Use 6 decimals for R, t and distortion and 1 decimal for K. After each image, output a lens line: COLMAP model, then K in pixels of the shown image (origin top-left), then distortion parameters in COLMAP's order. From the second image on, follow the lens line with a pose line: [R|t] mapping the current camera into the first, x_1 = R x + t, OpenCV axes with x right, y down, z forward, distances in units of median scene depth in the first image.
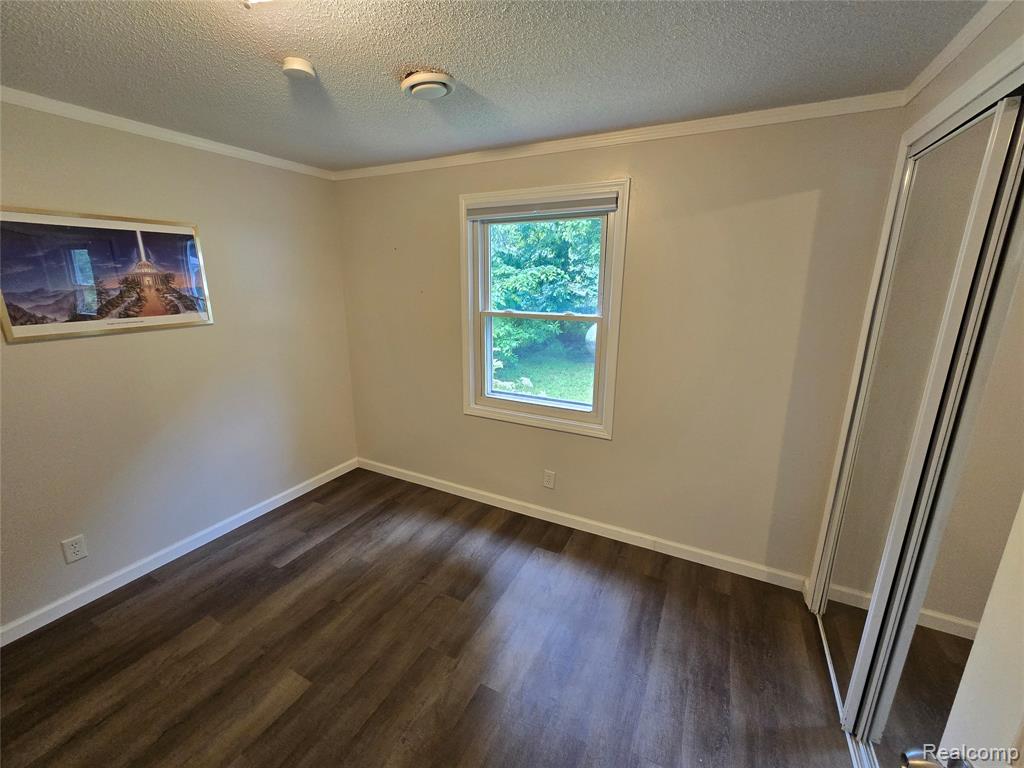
lens RADIAL K [[417.5, 0, 511.0], [0, 417.5, 383.2], [0, 0, 1]] dist [-0.000232, -0.000631]
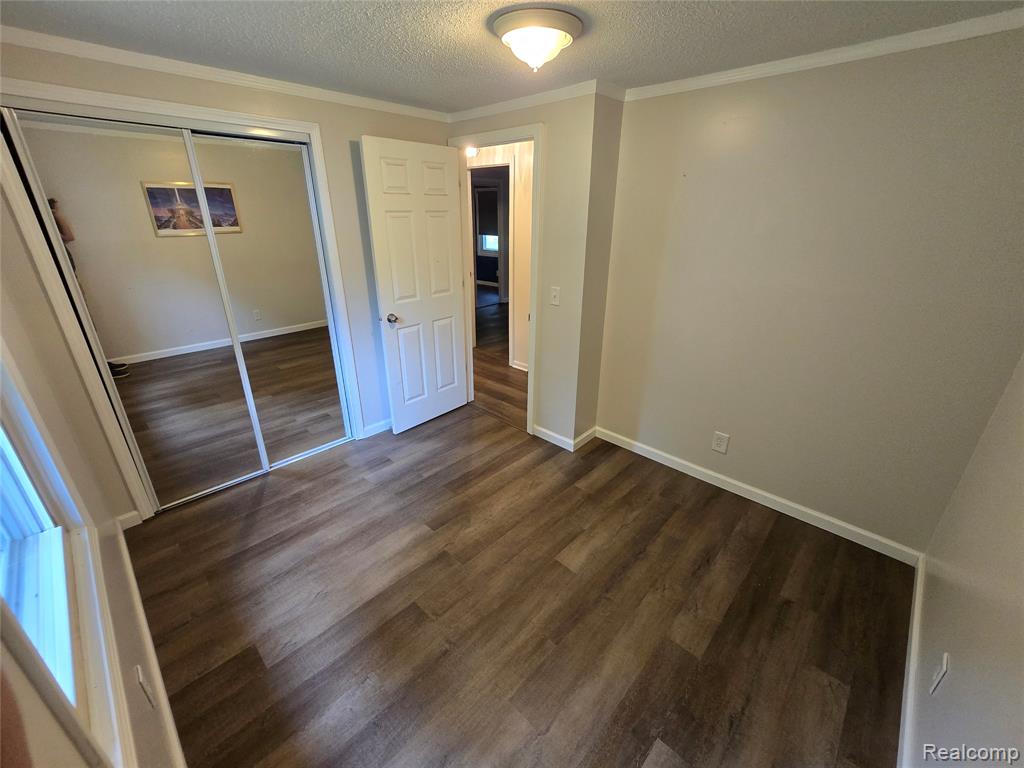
lens RADIAL K [[417.5, 0, 511.0], [0, 417.5, 383.2], [0, 0, 1]] dist [-0.000232, -0.000631]
pose [[-0.956645, -0.120624, 0.265102, -0.541493], [0.067071, 0.794506, 0.603541, -0.417662], [-0.283427, 0.595155, -0.751970, 1.455826]]
